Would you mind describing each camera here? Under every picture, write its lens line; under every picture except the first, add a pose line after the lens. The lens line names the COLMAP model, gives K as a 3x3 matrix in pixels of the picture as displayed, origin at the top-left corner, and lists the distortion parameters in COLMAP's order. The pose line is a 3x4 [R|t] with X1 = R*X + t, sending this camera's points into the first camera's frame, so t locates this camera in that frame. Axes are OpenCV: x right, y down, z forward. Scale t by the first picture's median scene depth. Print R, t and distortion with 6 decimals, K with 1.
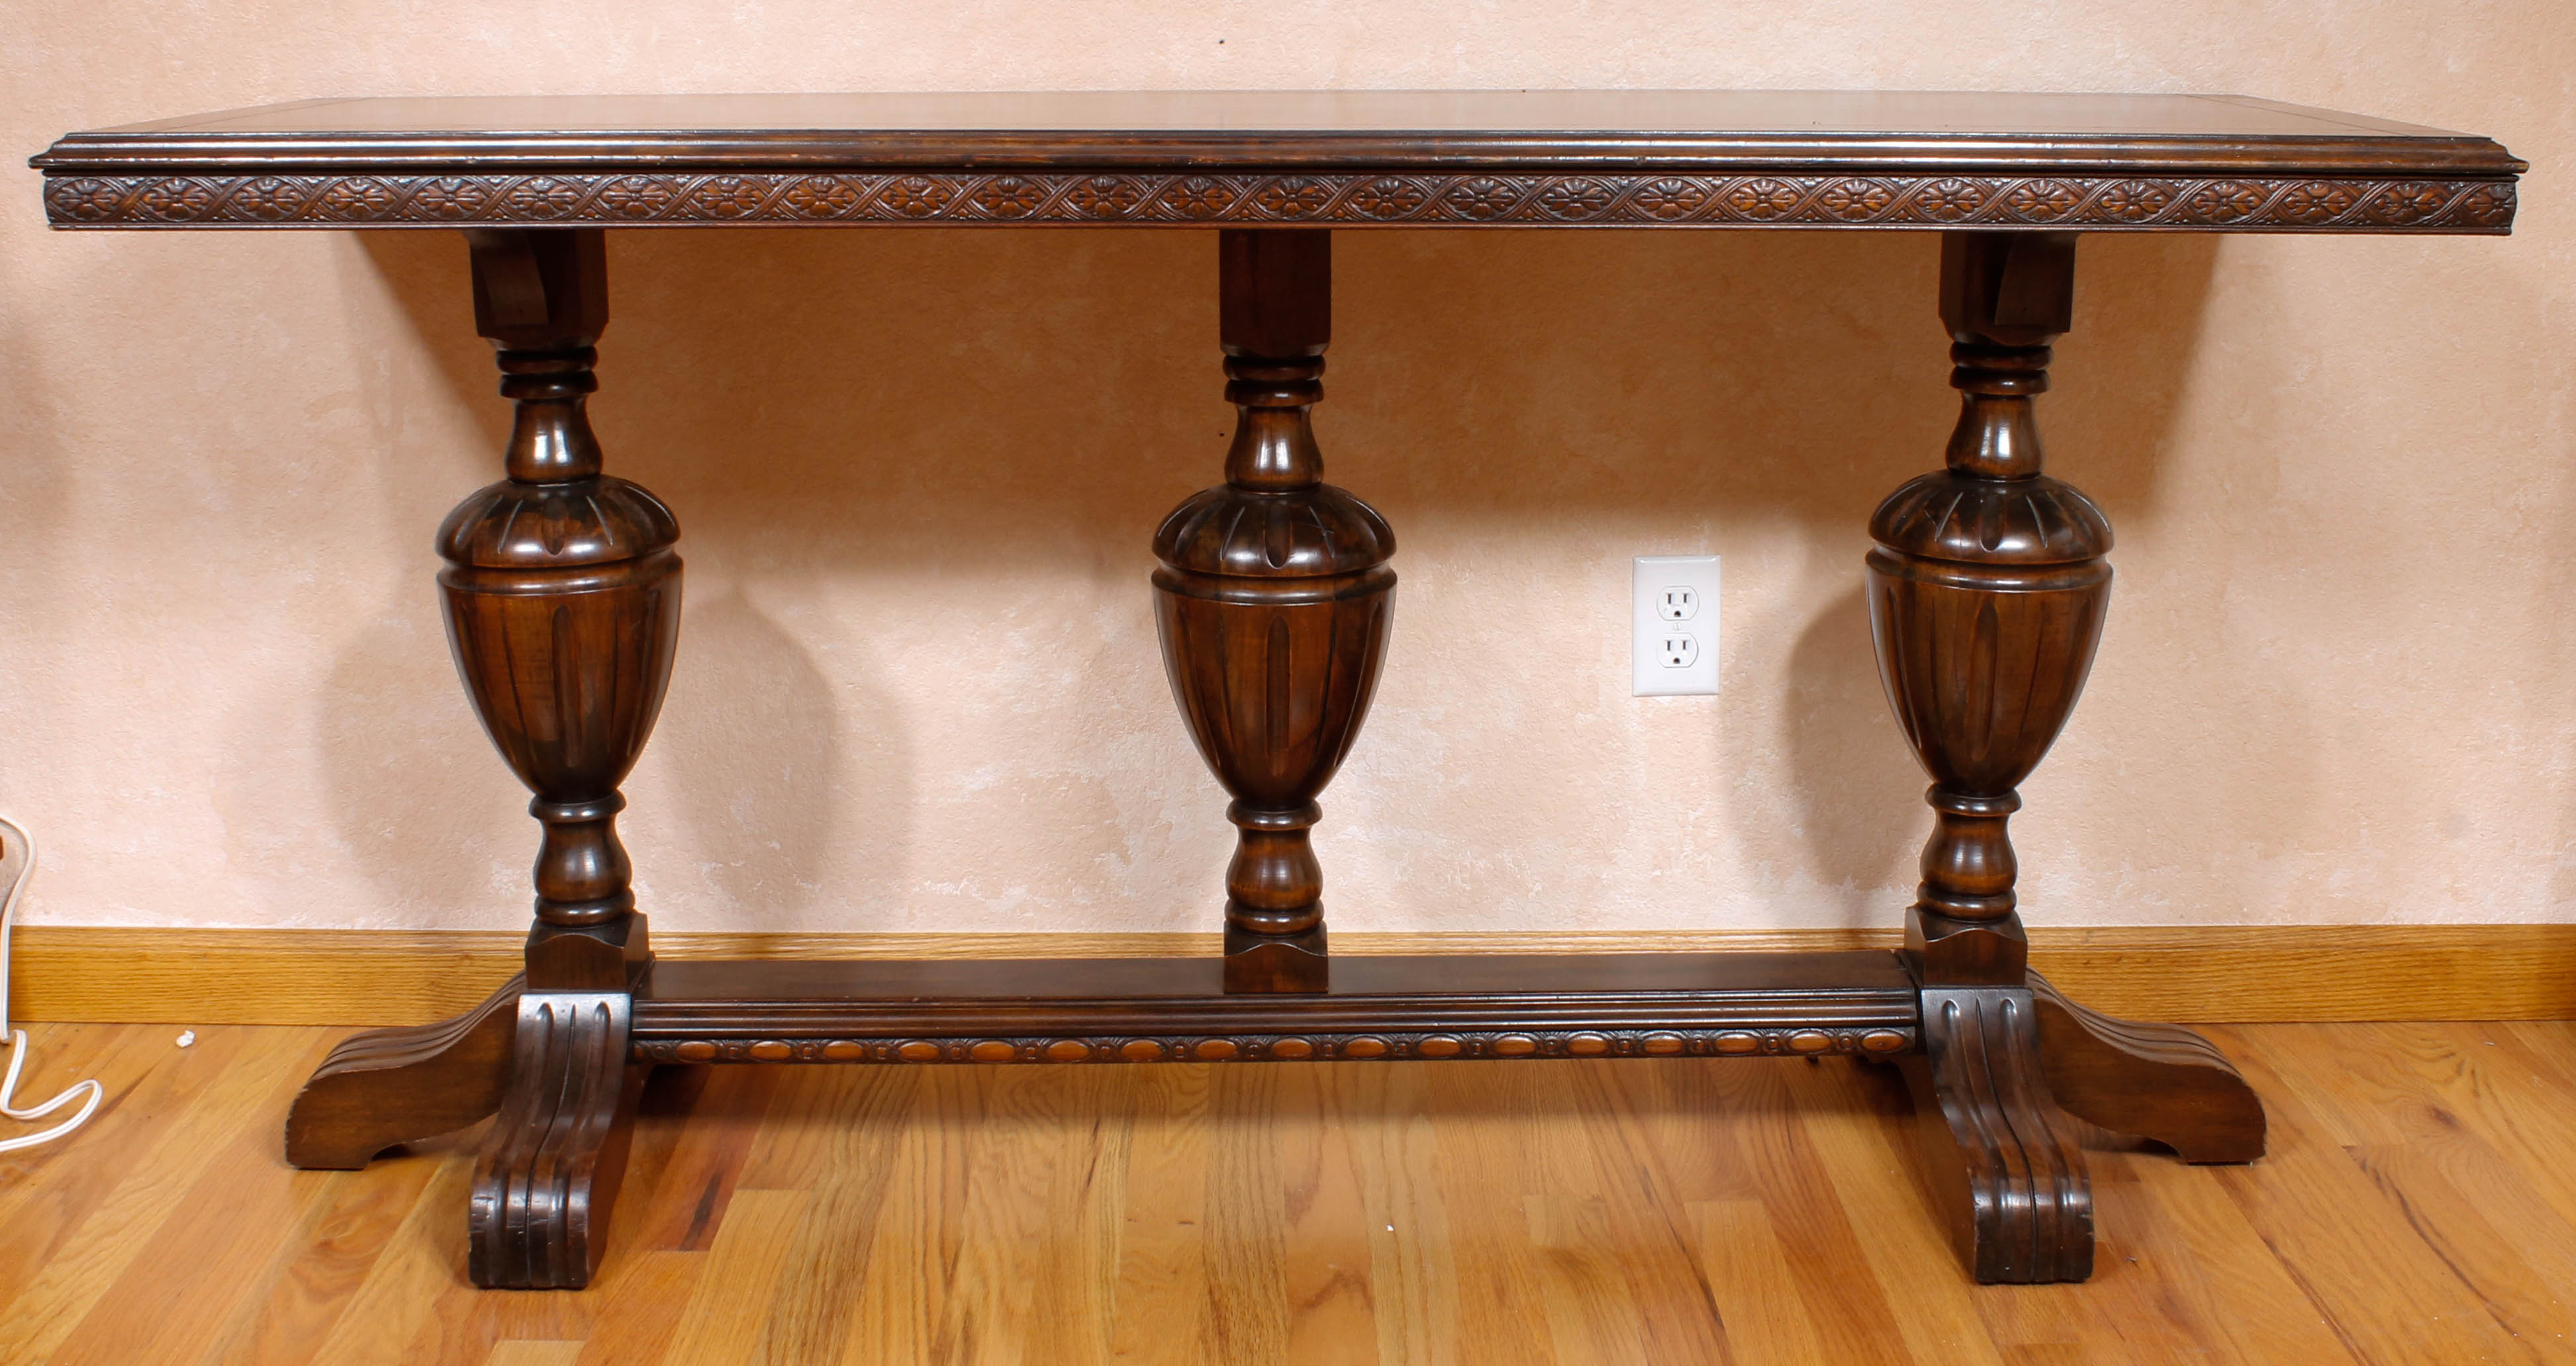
lens RADIAL K [[2569.7, 0, 1272.1], [0, 2569.7, 637.4], [0, 0, 1]] dist [-0.083042, 0.000000]
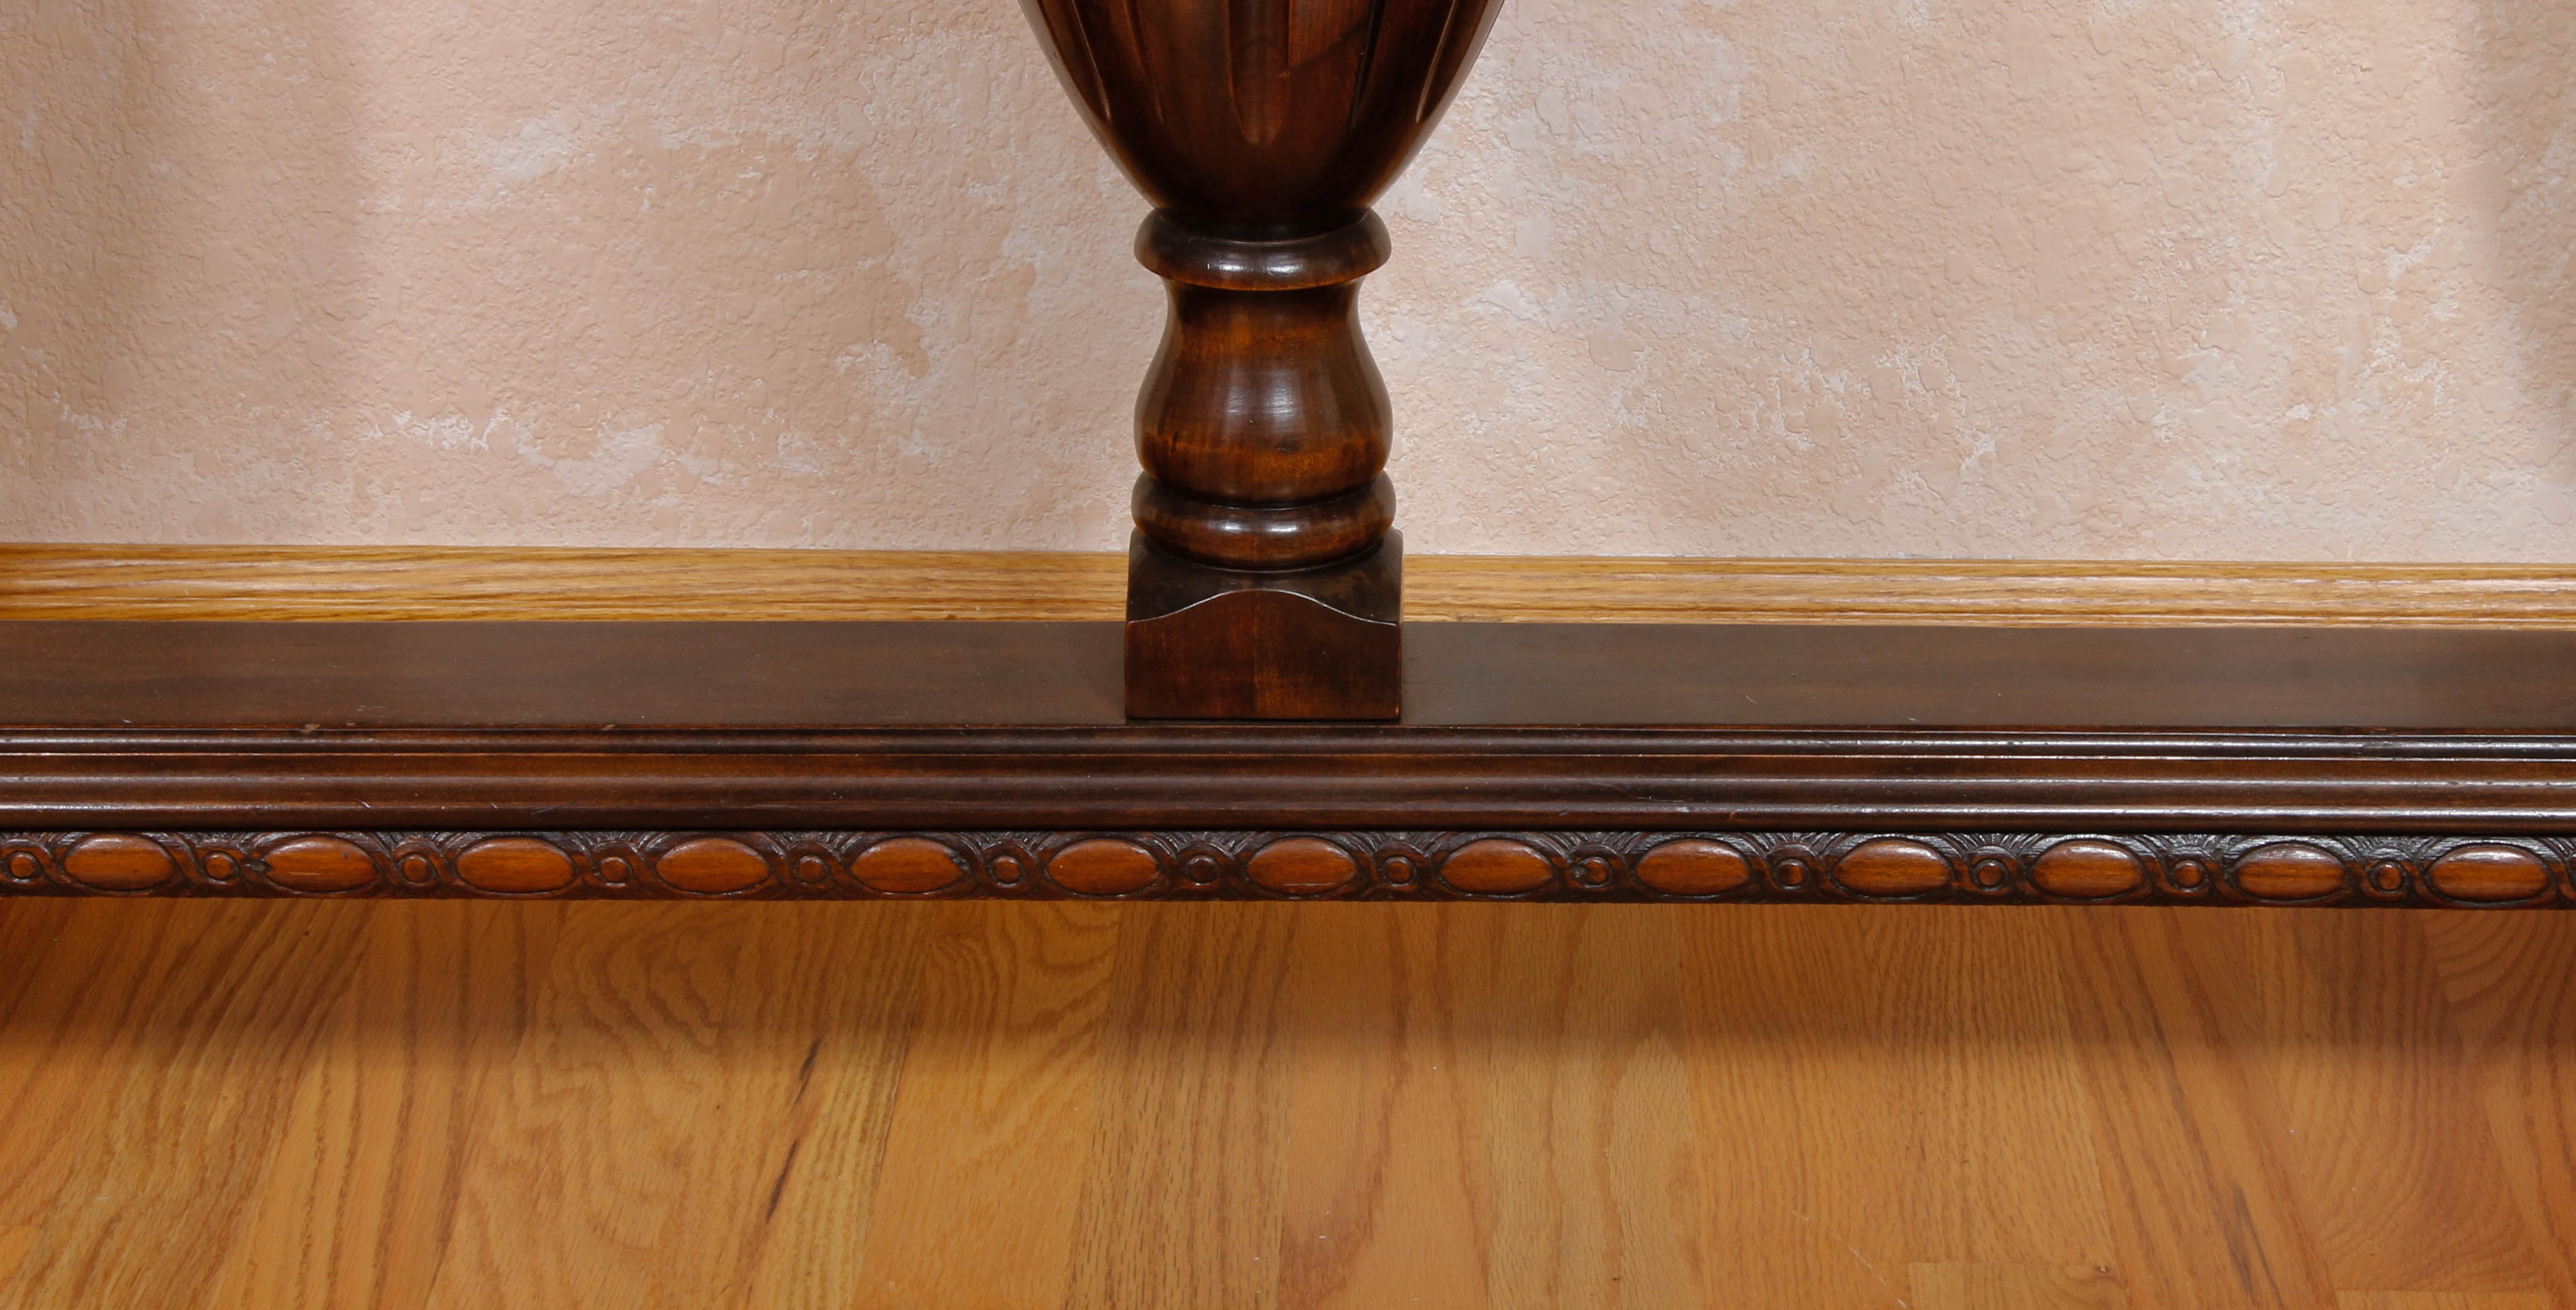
lens RADIAL K [[5640.6, 0, 1371.1], [0, 5640.6, 441.7], [0, 0, 1]] dist [0.065673, 0.000000]
pose [[0.999523, 0.011071, -0.028826, 0.040854], [-0.008057, 0.994685, 0.102648, 0.012284], [0.029809, -0.102367, 0.994300, 0.178174]]
